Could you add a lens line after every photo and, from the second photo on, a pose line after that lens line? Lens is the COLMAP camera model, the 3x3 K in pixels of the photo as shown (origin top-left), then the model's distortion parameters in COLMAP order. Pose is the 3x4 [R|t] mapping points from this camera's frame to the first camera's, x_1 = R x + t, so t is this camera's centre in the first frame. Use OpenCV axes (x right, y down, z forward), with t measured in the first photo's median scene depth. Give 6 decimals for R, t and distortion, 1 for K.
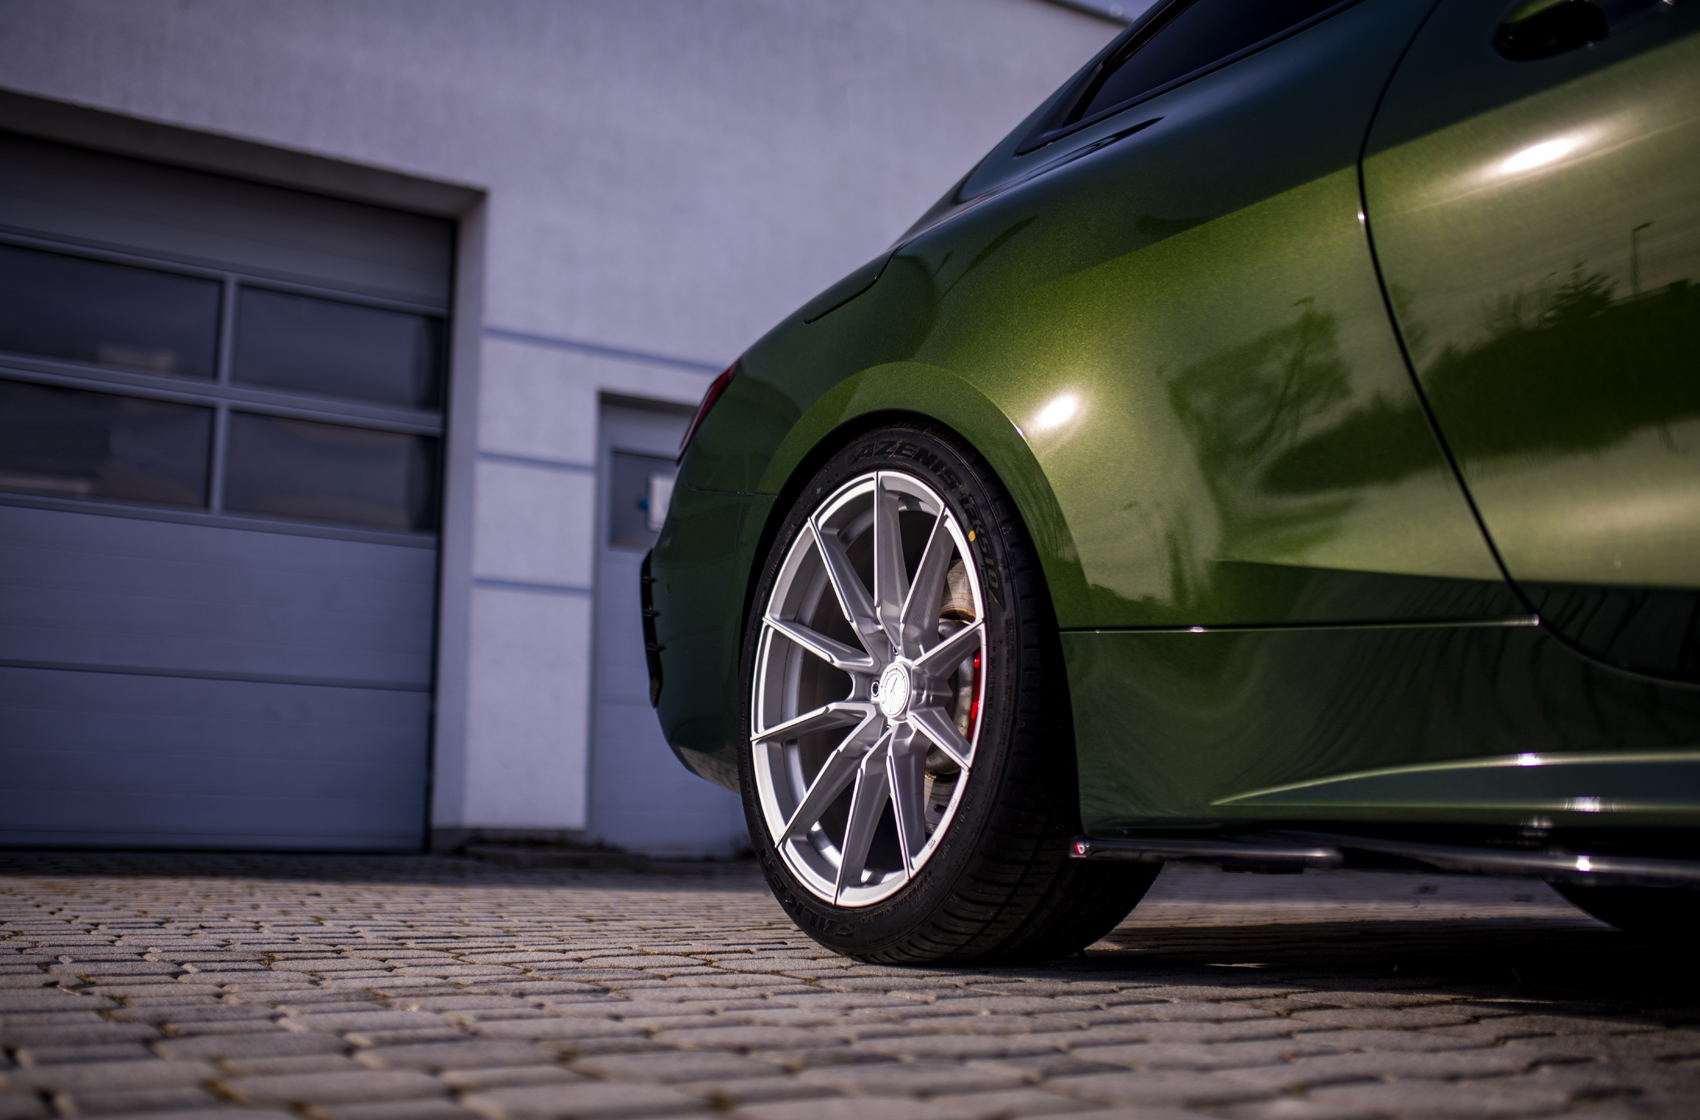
lens RADIAL K [[1745.2, 0, 850.0], [0, 1745.2, 560.0], [0, 0, 1]] dist [-0.002518, 0.016317]
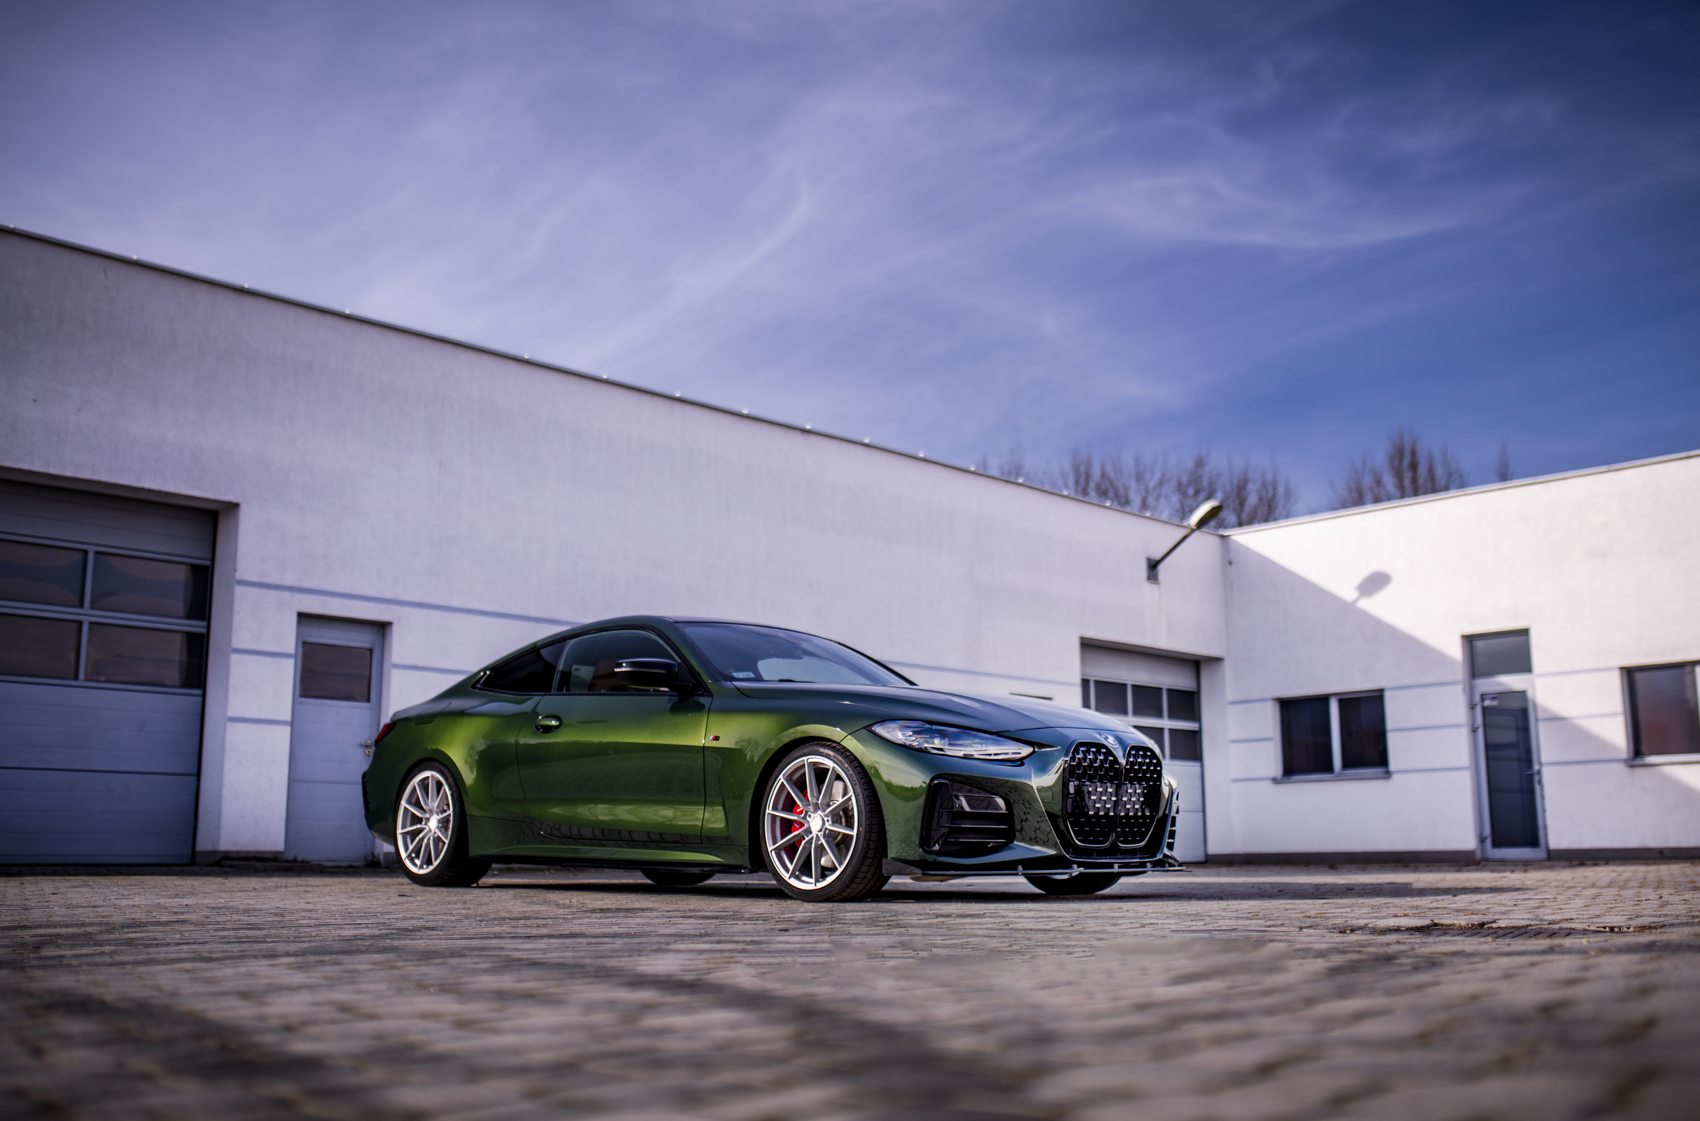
lens RADIAL K [[1685.0, 0, 850.0], [0, 1685.0, 560.5], [0, 0, 1]] dist [-0.008294, 0.004563]
pose [[0.972977, 0.031217, 0.228782, 0.016361], [-0.028567, 0.999481, -0.014889, -0.159448], [-0.229128, 0.007951, 0.973364, -0.968285]]
